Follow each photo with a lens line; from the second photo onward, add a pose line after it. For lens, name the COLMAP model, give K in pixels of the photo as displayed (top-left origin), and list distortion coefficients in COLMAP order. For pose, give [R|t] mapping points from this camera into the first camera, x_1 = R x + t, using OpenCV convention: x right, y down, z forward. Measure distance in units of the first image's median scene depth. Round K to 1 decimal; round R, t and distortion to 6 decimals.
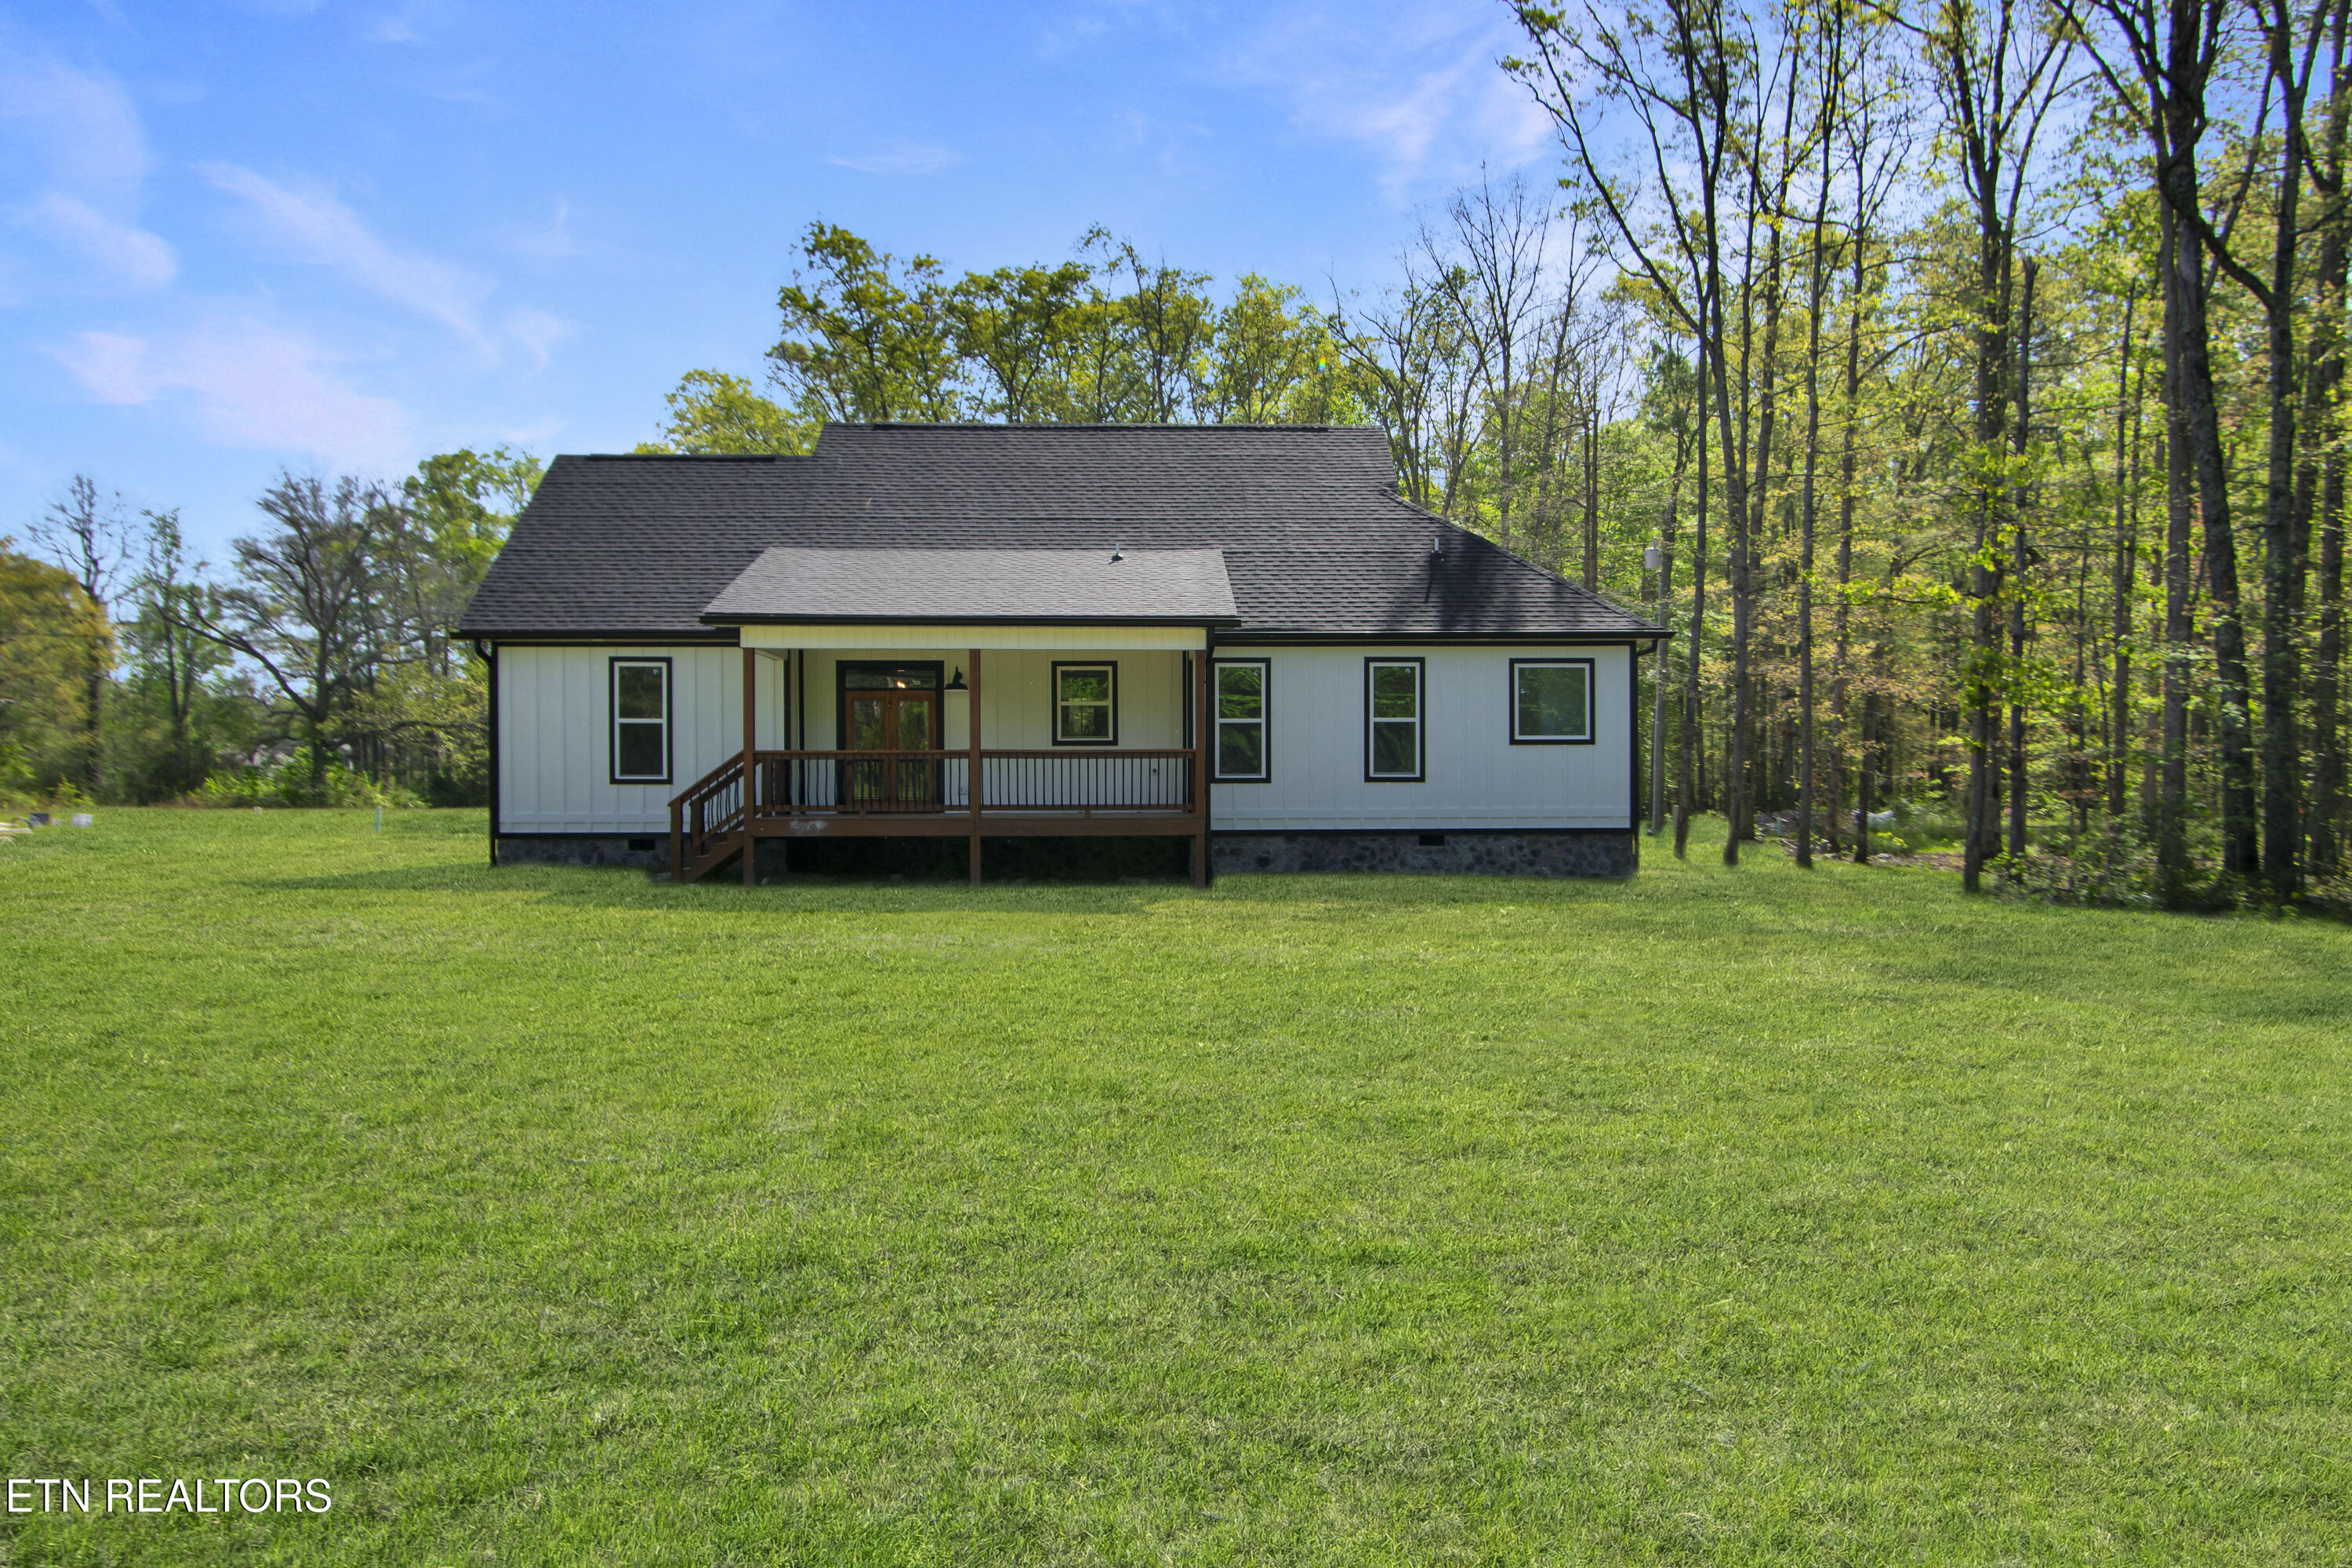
lens RADIAL K [[1633.8, 0, 1224.8], [0, 1633.8, 844.1], [0, 0, 1]] dist [0.000099, -0.135475]
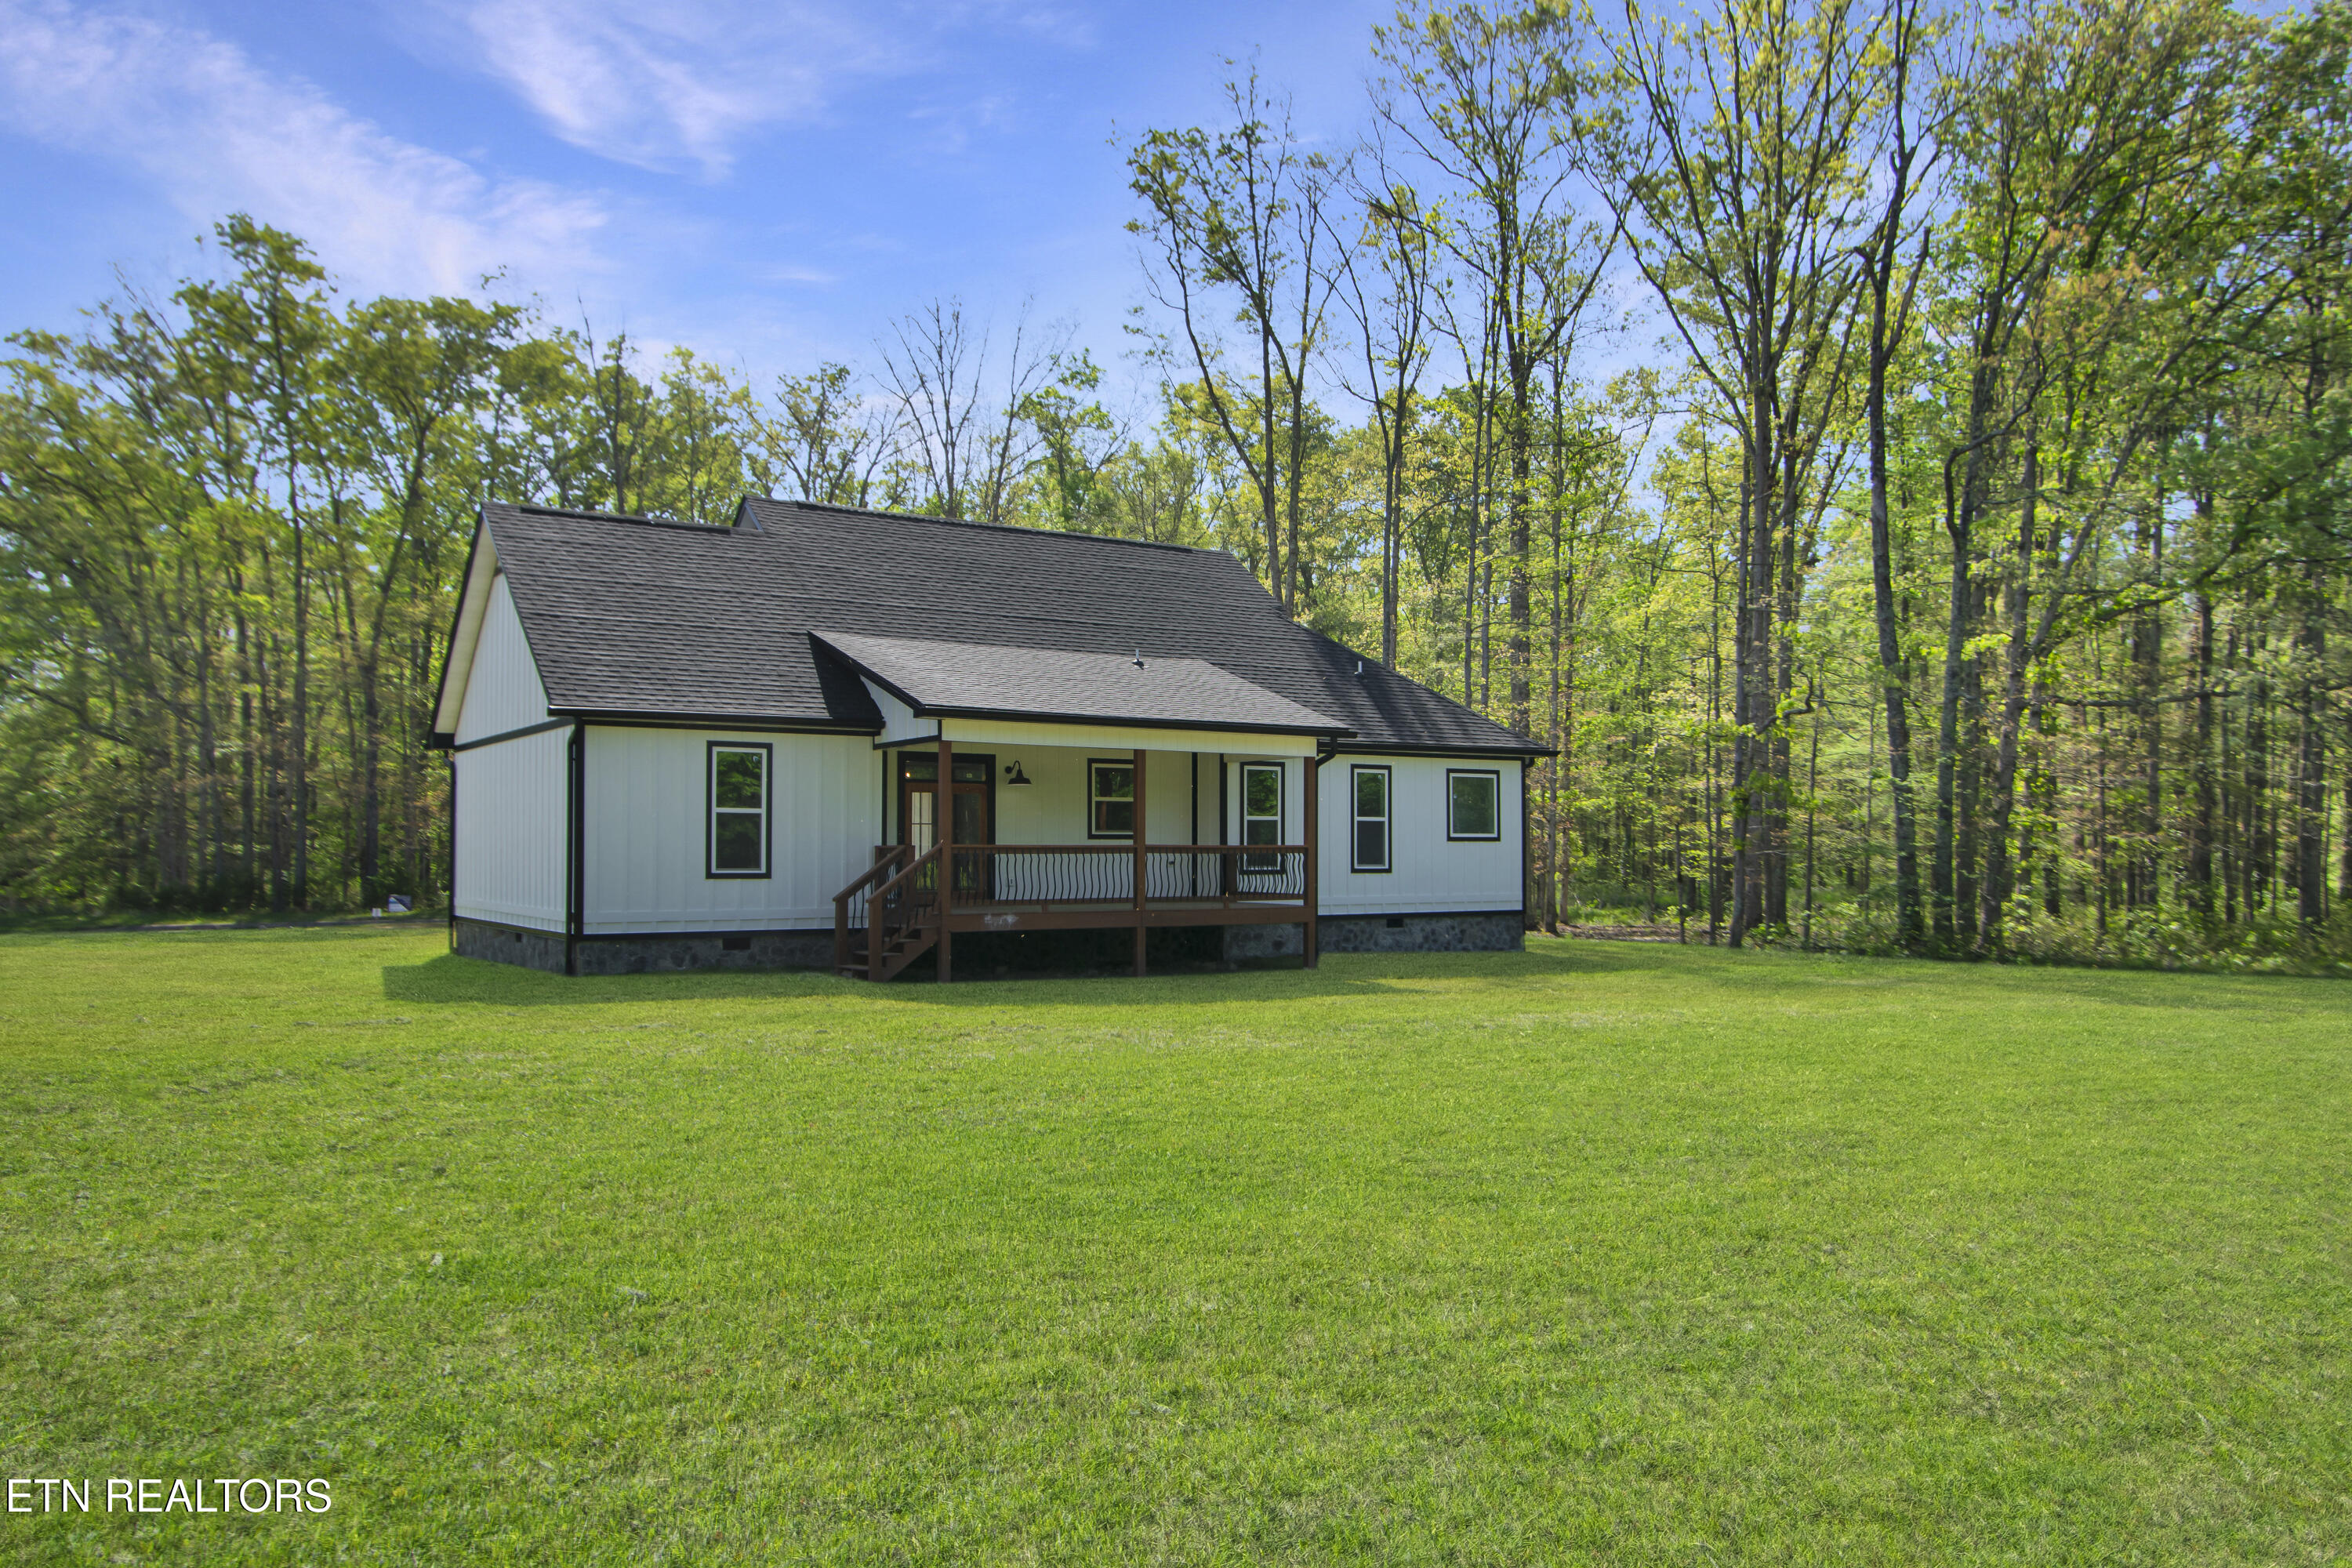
lens RADIAL K [[1711.1, 0, 1184.2], [0, 1711.1, 796.4], [0, 0, 1]] dist [0.003833, -0.023467]
pose [[0.872924, 0.018125, 0.487519, -0.585446], [0.021811, 0.996861, -0.076114, -0.003477], [-0.487368, 0.077075, 0.869788, 0.023599]]
